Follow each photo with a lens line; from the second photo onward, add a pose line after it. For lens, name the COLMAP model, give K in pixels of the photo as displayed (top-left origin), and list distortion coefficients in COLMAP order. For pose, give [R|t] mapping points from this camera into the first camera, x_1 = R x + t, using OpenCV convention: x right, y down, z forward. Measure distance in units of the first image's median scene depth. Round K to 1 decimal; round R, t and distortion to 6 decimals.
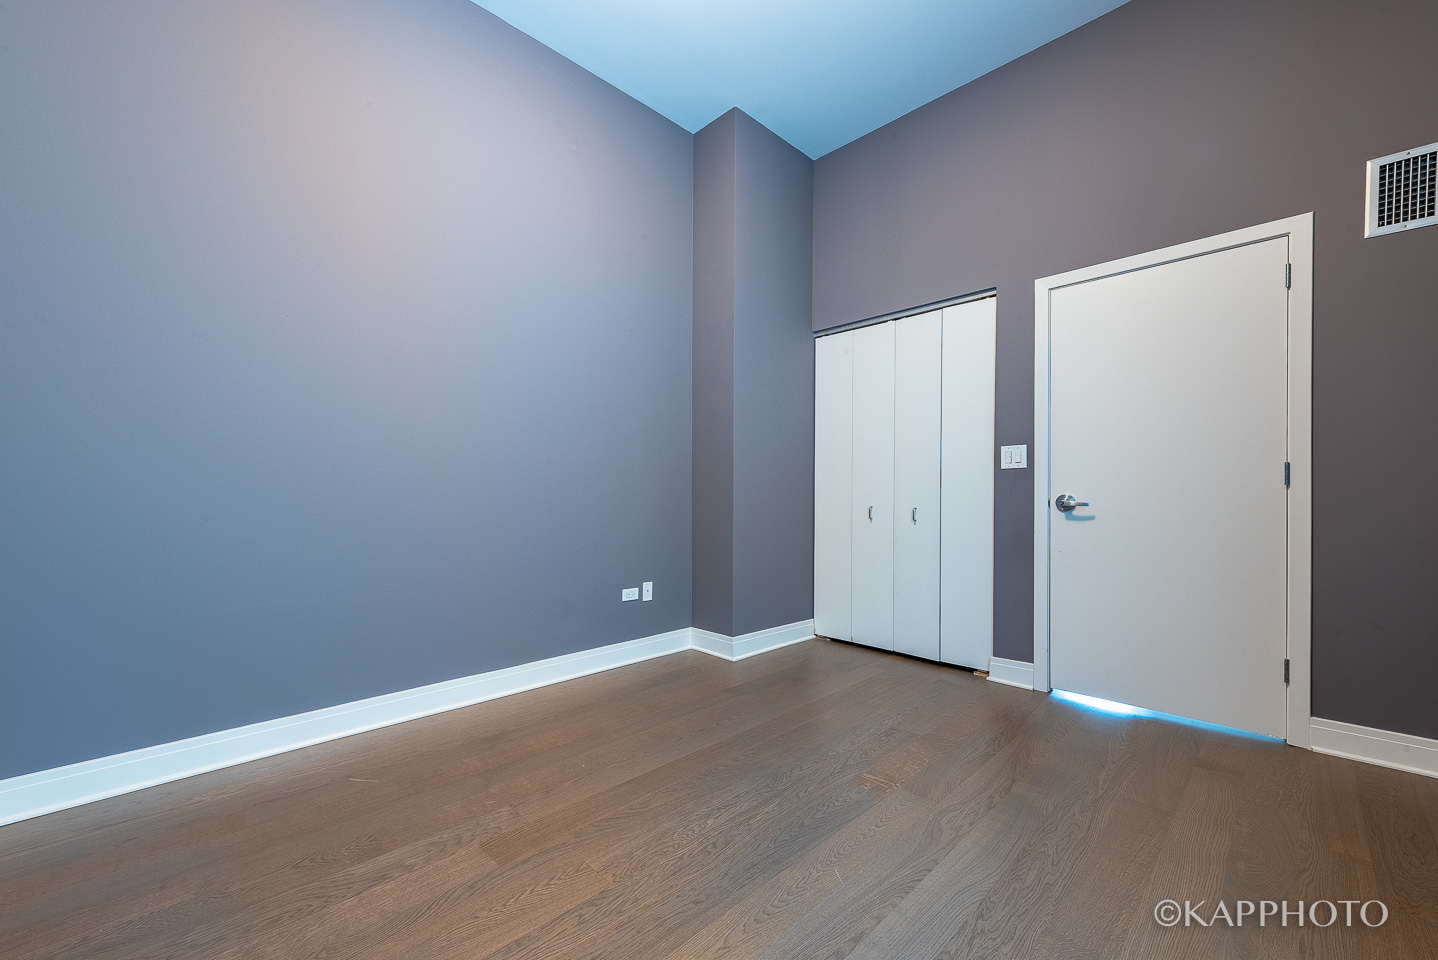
lens RADIAL K [[587.1, 0, 715.7], [0, 587.1, 487.2], [0, 0, 1]] dist [0.002409, 0.000158]
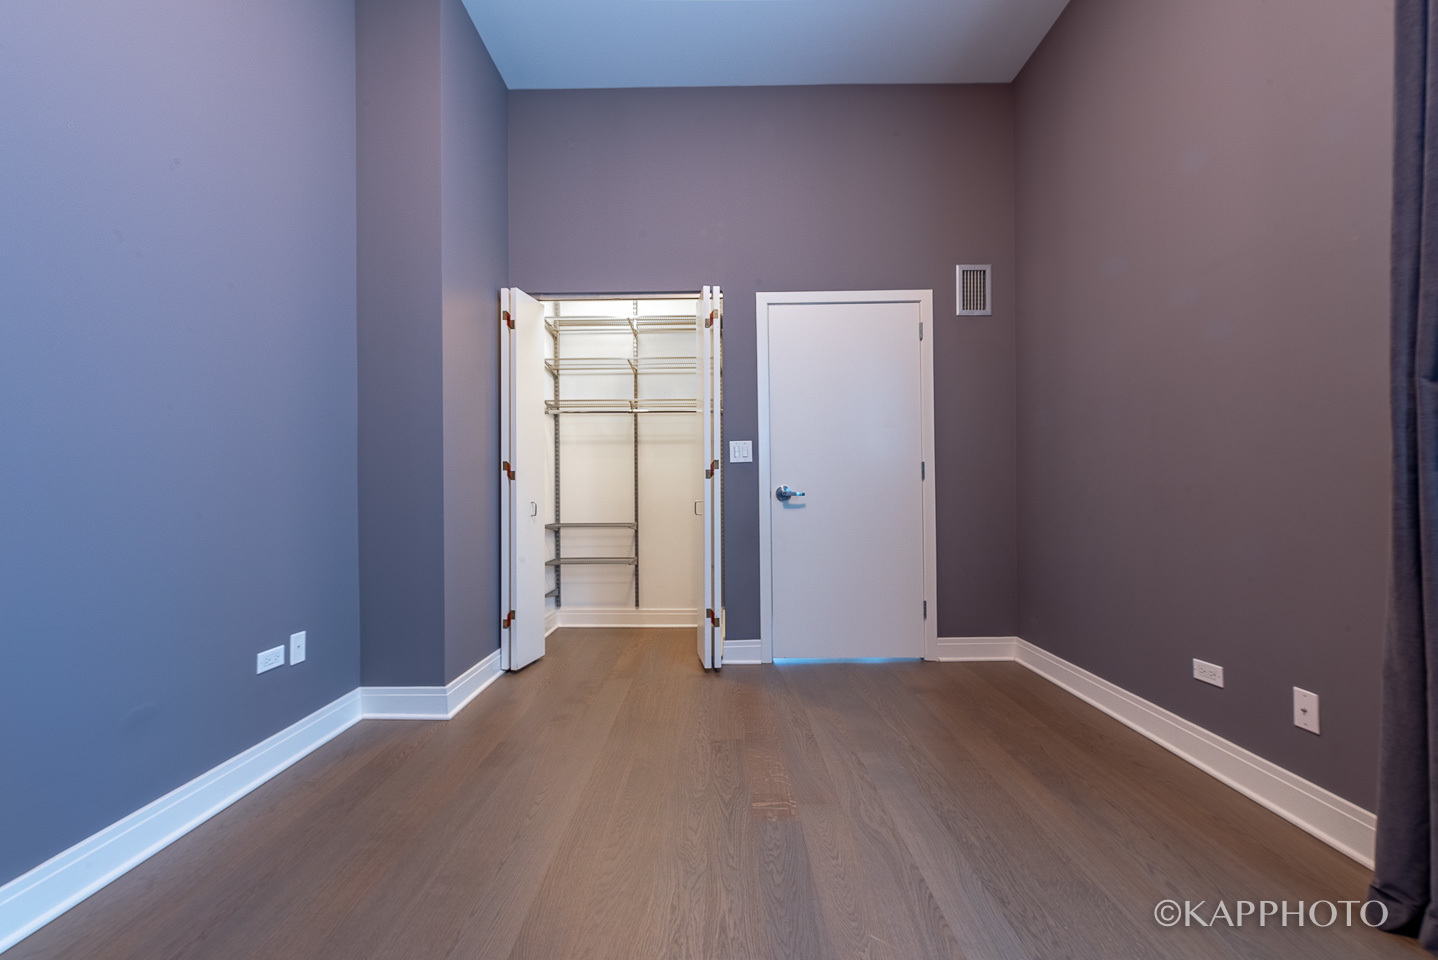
lens RADIAL K [[566.7, 0, 719.0], [0, 566.7, 480.0], [0, 0, 1]] dist [-0.001843, 0.000016]
pose [[0.700829, 0.000793, 0.713328, -0.289204], [0.002990, 0.999987, -0.004050, 0.005155], [-0.713323, 0.004972, 0.700818, 0.329597]]
